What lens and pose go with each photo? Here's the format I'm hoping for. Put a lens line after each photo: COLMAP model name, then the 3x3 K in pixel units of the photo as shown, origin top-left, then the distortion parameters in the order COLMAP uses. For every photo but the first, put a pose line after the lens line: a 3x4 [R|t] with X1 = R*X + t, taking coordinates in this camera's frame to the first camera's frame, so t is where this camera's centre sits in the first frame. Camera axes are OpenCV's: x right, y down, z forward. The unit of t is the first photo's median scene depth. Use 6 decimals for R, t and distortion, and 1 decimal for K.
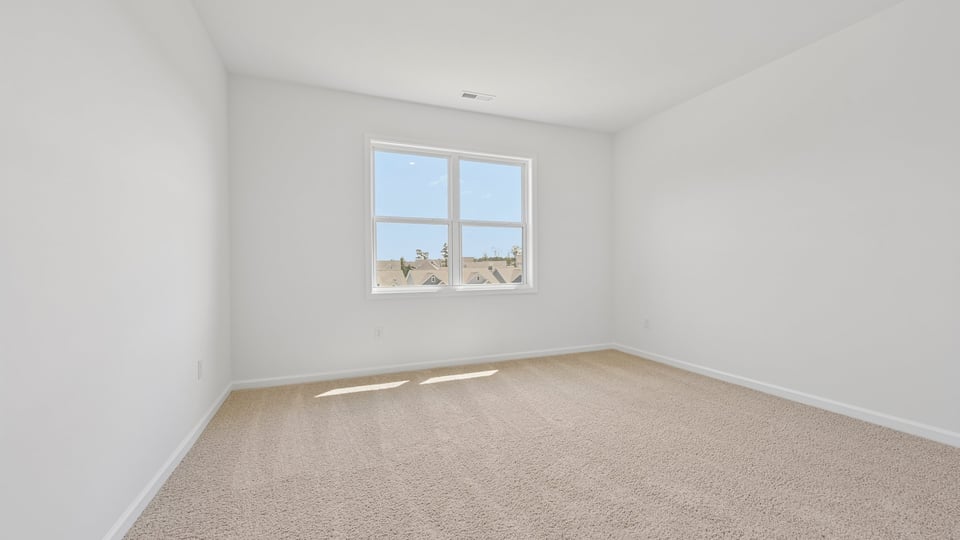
lens RADIAL K [[377.1, 0, 470.8], [0, 377.1, 270.0], [0, 0, 1]] dist [0.002955, 0.000290]
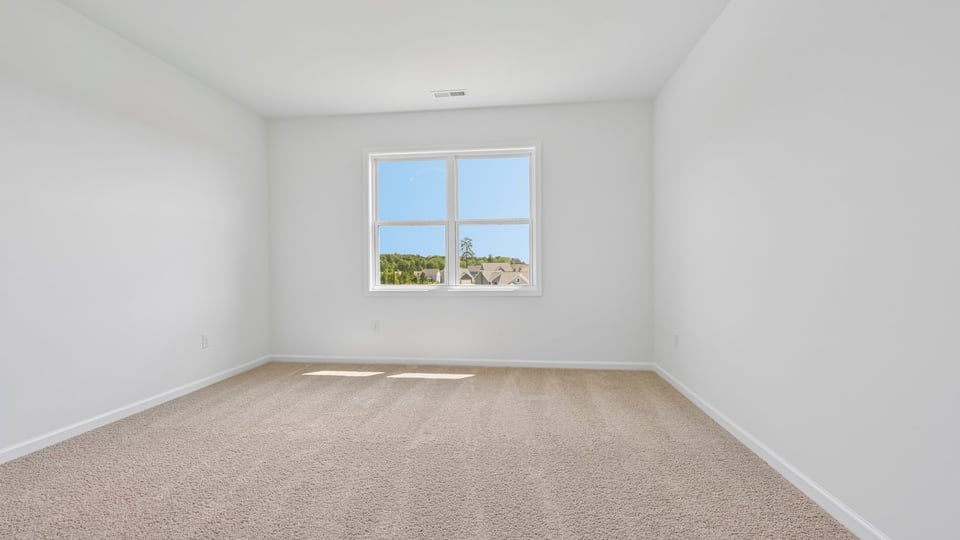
lens RADIAL K [[377.1, 0, 478.6], [0, 377.1, 268.1], [0, 0, 1]] dist [0.002955, 0.000290]
pose [[0.877850, 0.006842, -0.478886, 0.499052], [-0.003415, 0.999962, 0.008027, -0.013139], [0.478923, -0.005411, 0.877840, 0.149766]]
